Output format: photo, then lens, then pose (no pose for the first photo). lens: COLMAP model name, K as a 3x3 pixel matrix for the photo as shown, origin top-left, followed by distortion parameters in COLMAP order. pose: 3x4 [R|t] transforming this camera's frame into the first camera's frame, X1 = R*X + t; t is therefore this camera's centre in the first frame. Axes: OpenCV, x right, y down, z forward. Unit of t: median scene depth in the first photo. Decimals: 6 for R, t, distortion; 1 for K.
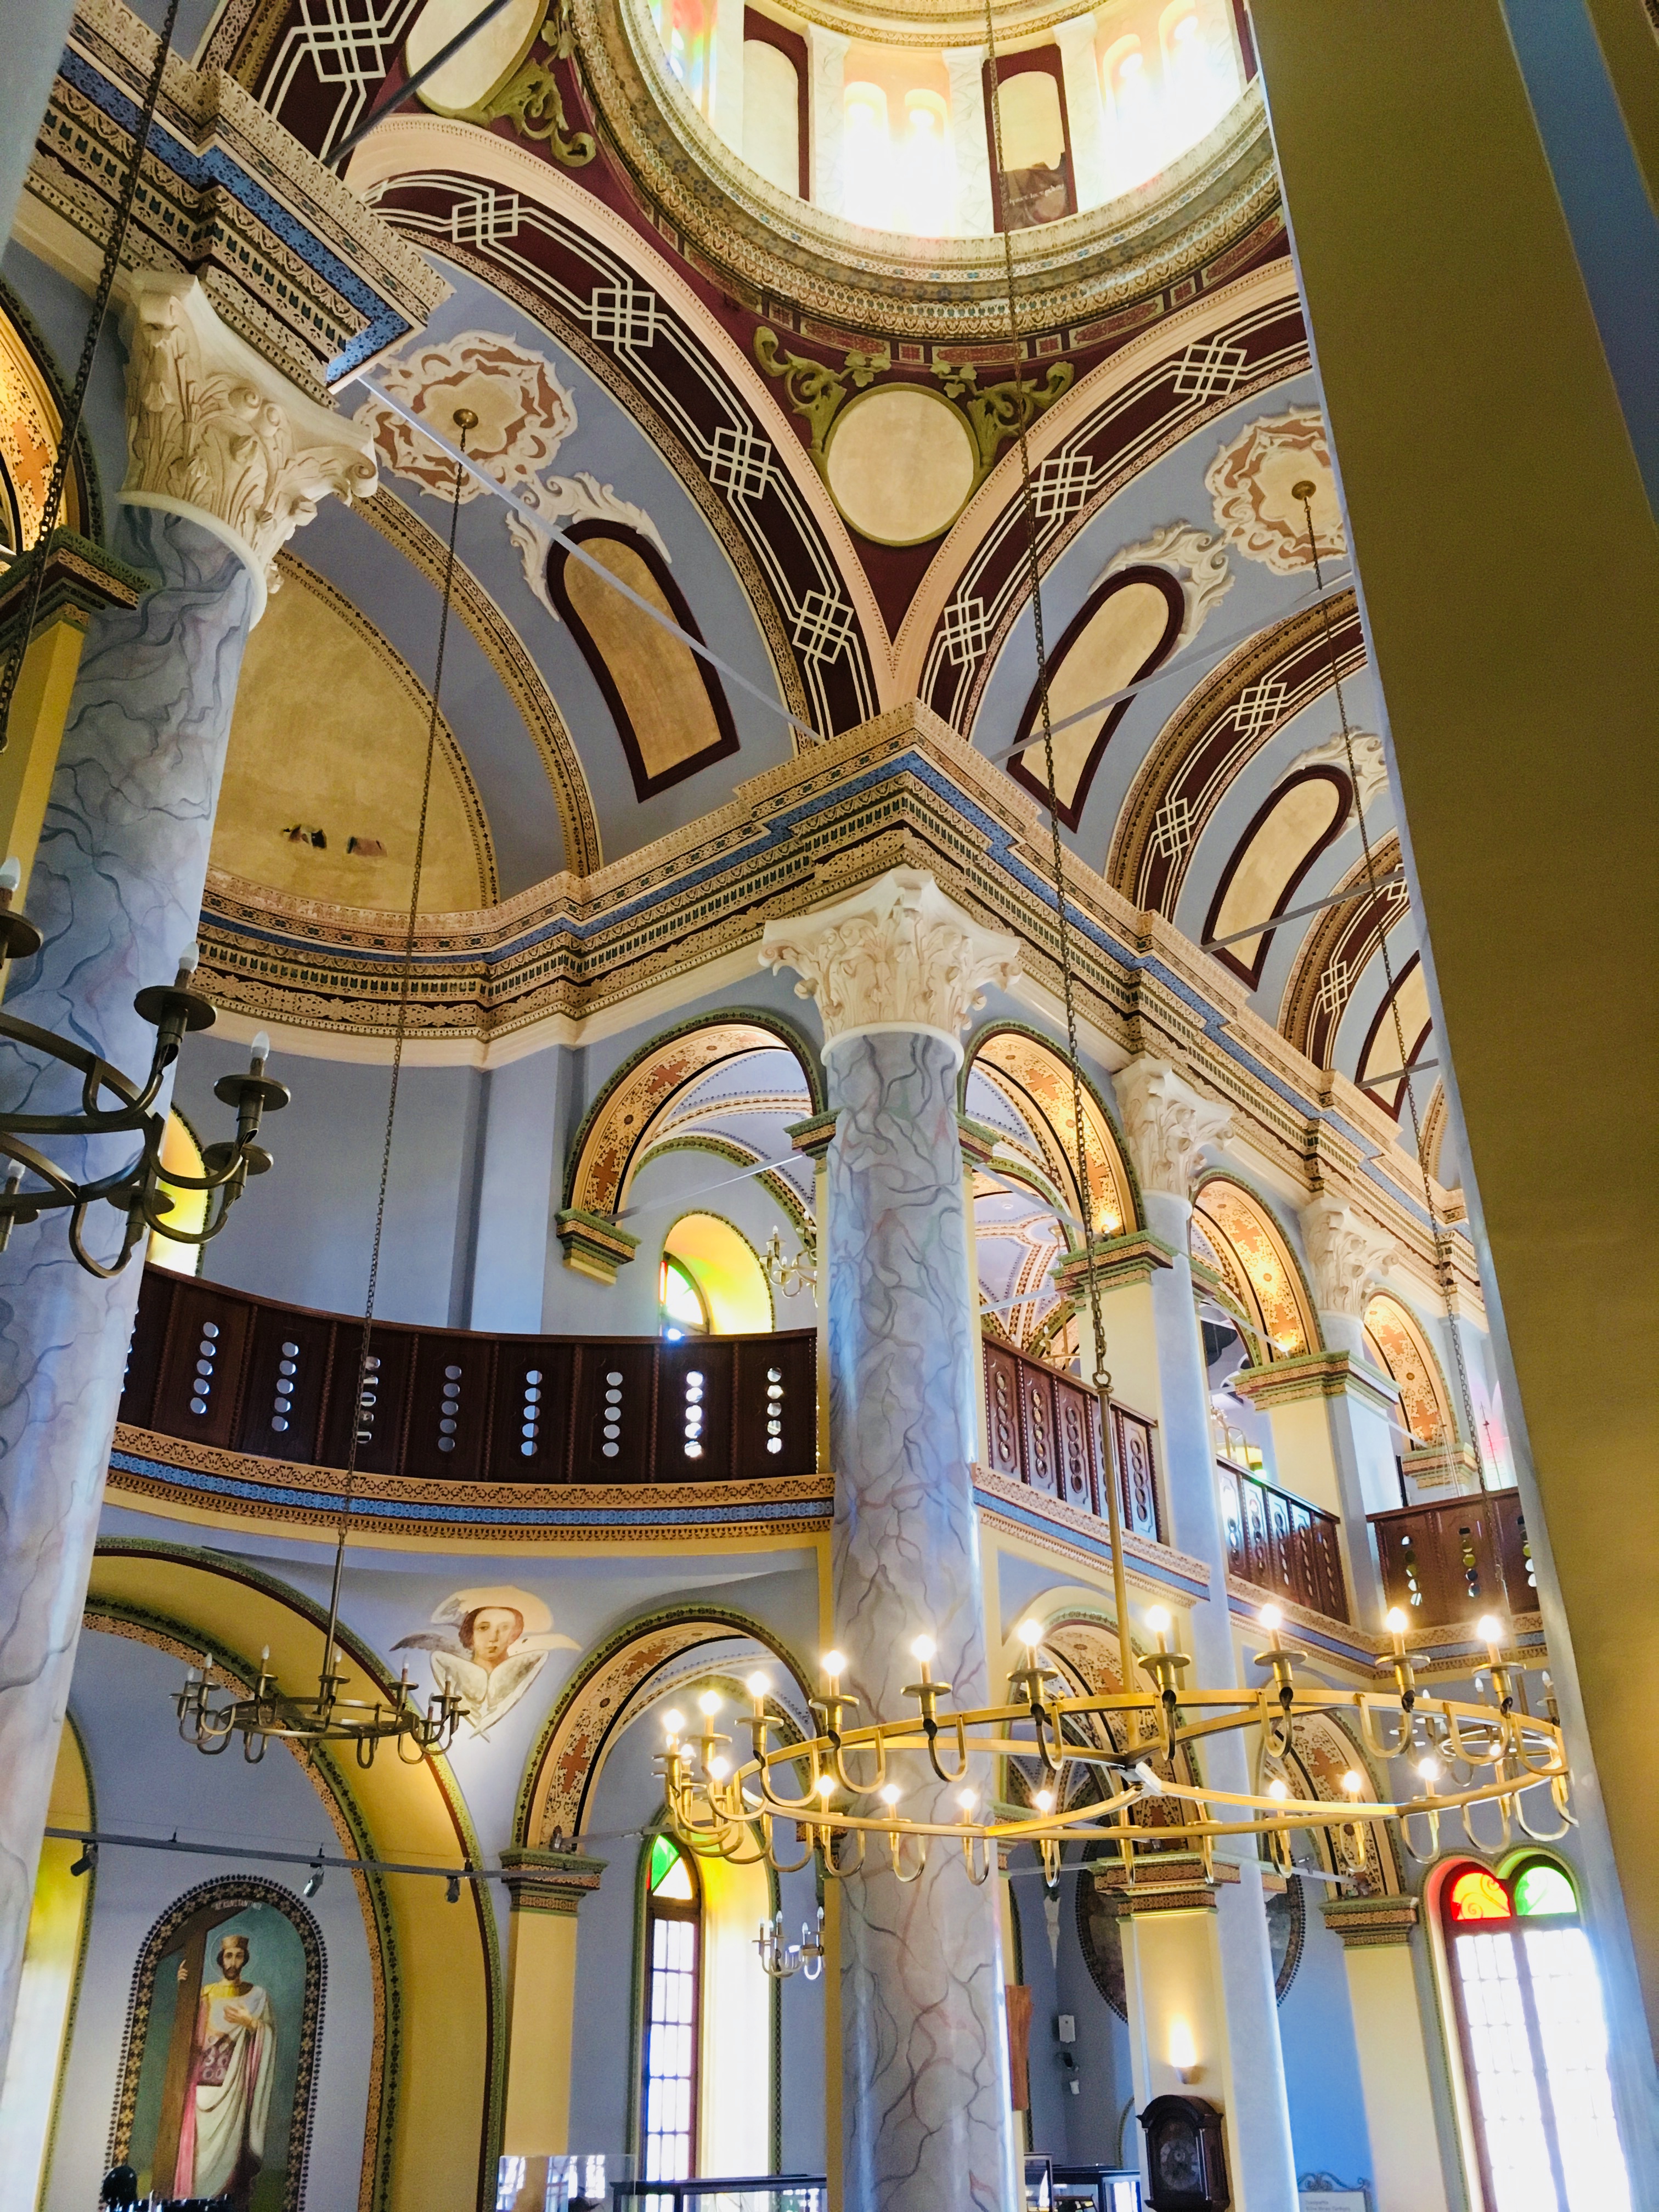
lens RADIAL K [[1883.9, 0, 829.5], [0, 1883.9, 1106.0], [0, 0, 1]] dist [0.084294, -0.125448]
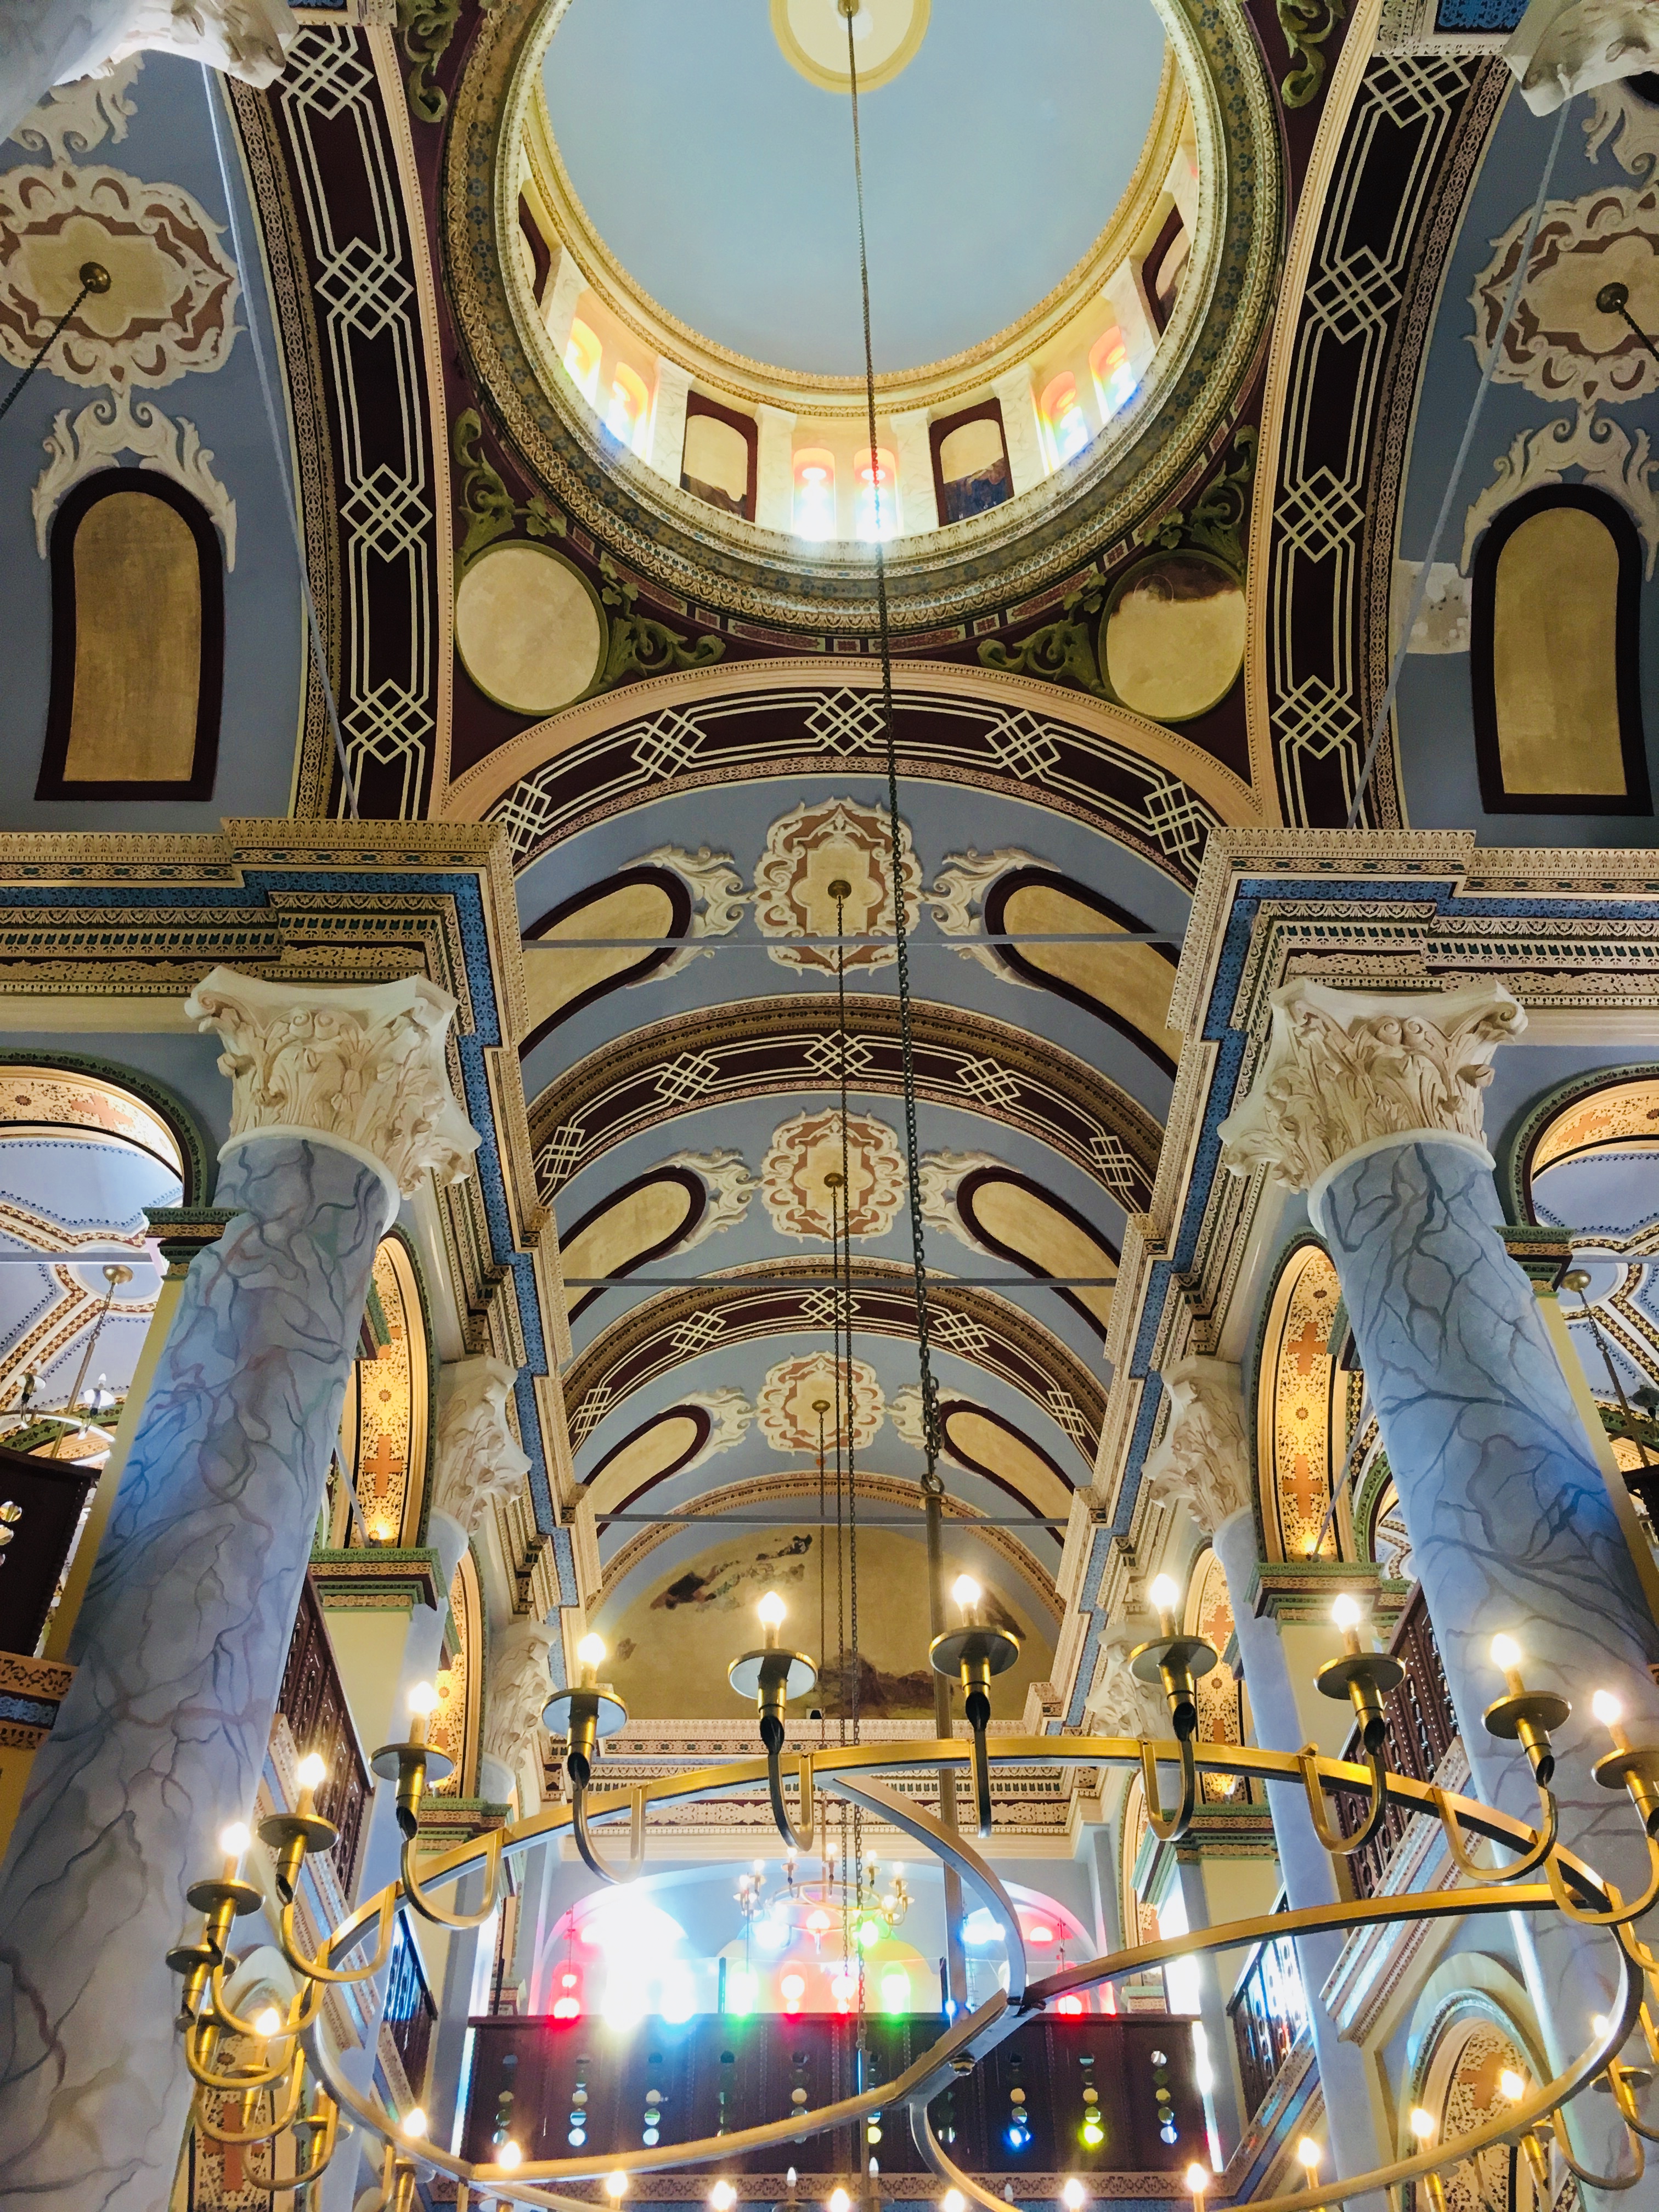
lens RADIAL K [[1883.9, 0, 829.5], [0, 1883.9, 1106.0], [0, 0, 1]] dist [0.084294, -0.125448]
pose [[0.778563, 0.451672, 0.435698, -0.146974], [-0.293258, 0.875647, -0.383721, 0.171403], [-0.554833, 0.170979, 0.814203, 0.233063]]
